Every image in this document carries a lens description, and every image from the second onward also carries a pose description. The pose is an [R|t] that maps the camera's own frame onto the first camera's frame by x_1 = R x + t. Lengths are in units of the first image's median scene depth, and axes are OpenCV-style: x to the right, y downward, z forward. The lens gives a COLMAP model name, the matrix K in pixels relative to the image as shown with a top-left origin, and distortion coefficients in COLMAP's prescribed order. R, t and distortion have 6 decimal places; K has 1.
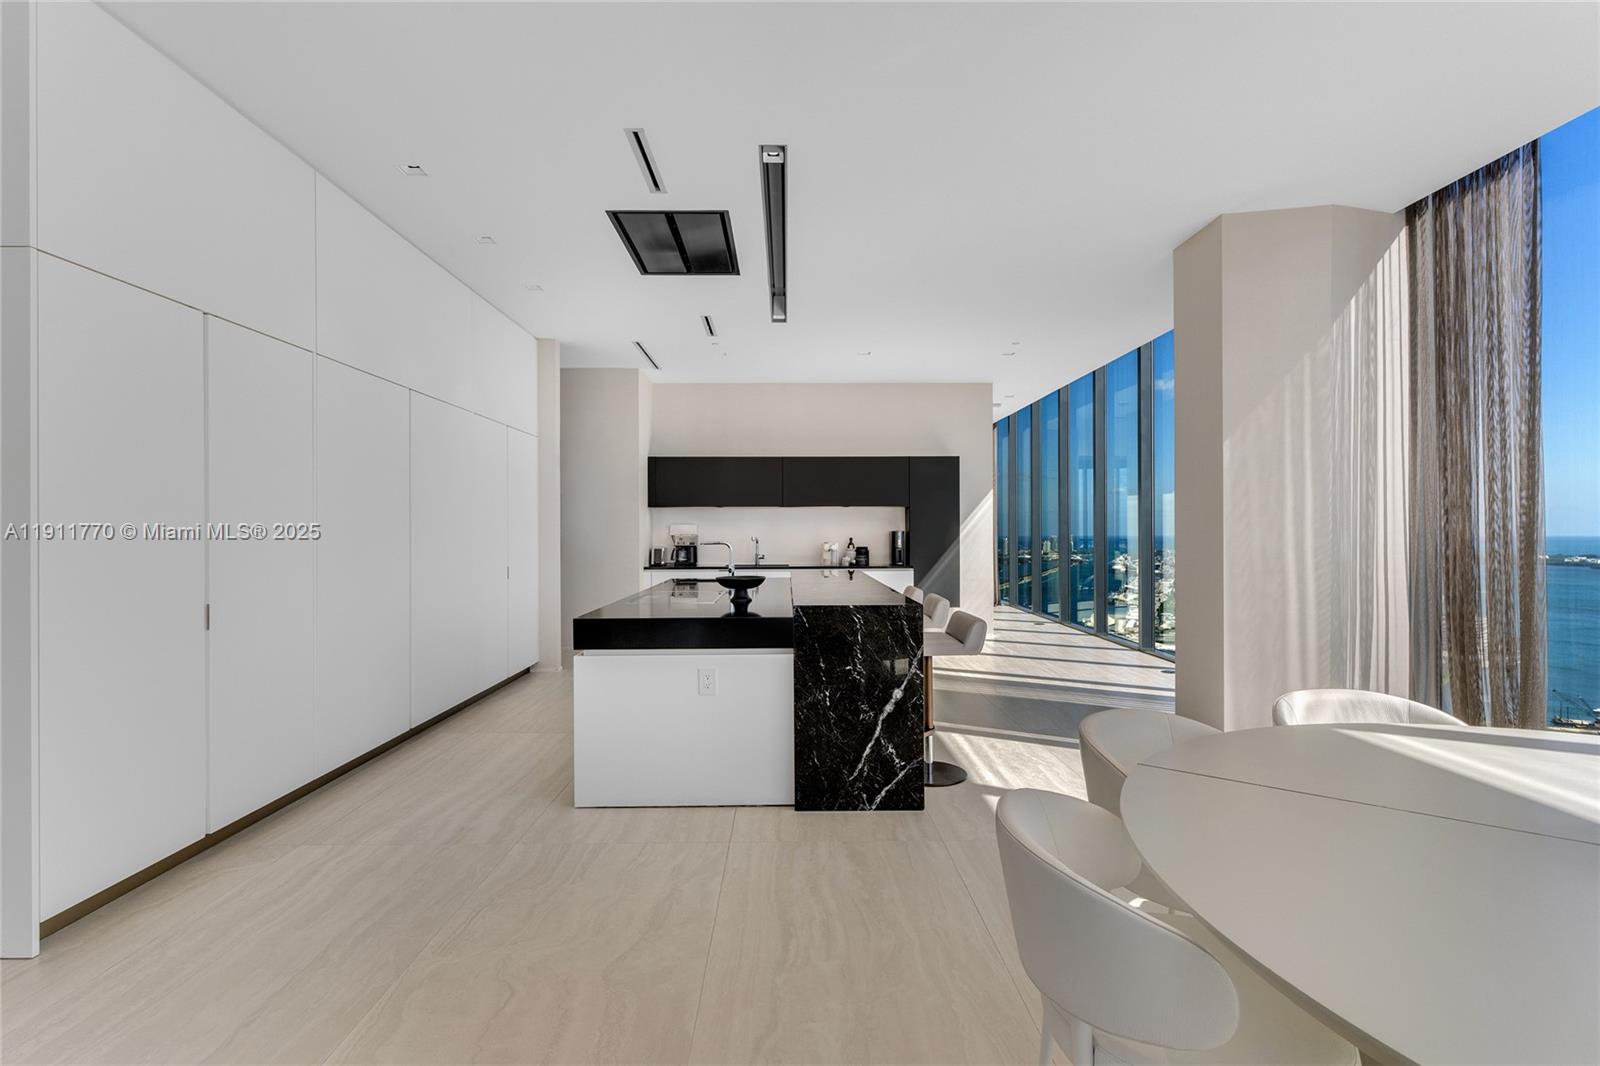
lens RADIAL K [[771.6, 0, 788.2], [0, 771.6, 538.1], [0, 0, 1]] dist [-0.009430, 0.000097]
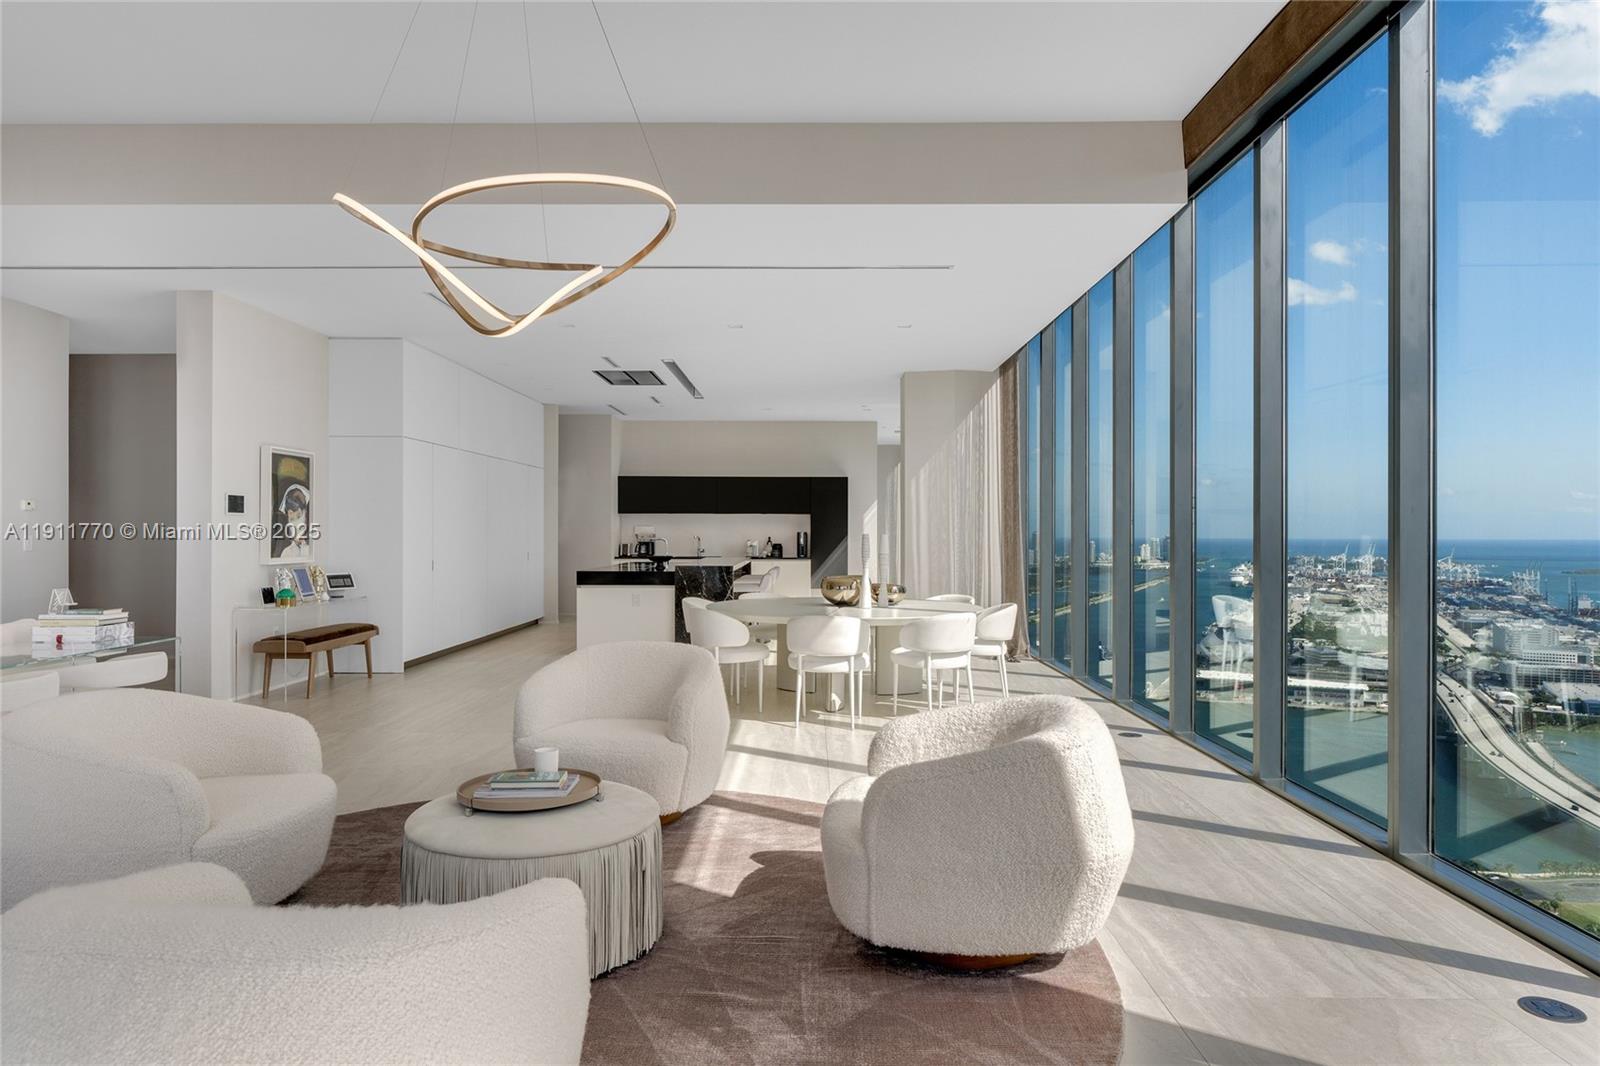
lens RADIAL K [[963.9, 0, 797.9], [0, 963.9, 532.5], [0, 0, 1]] dist [0.004737, -0.002812]
pose [[0.999797, 0.007478, -0.018720, 0.165707], [-0.007601, 0.999950, -0.006476, 0.002425], [0.018671, 0.006616, 0.999804, -0.687731]]
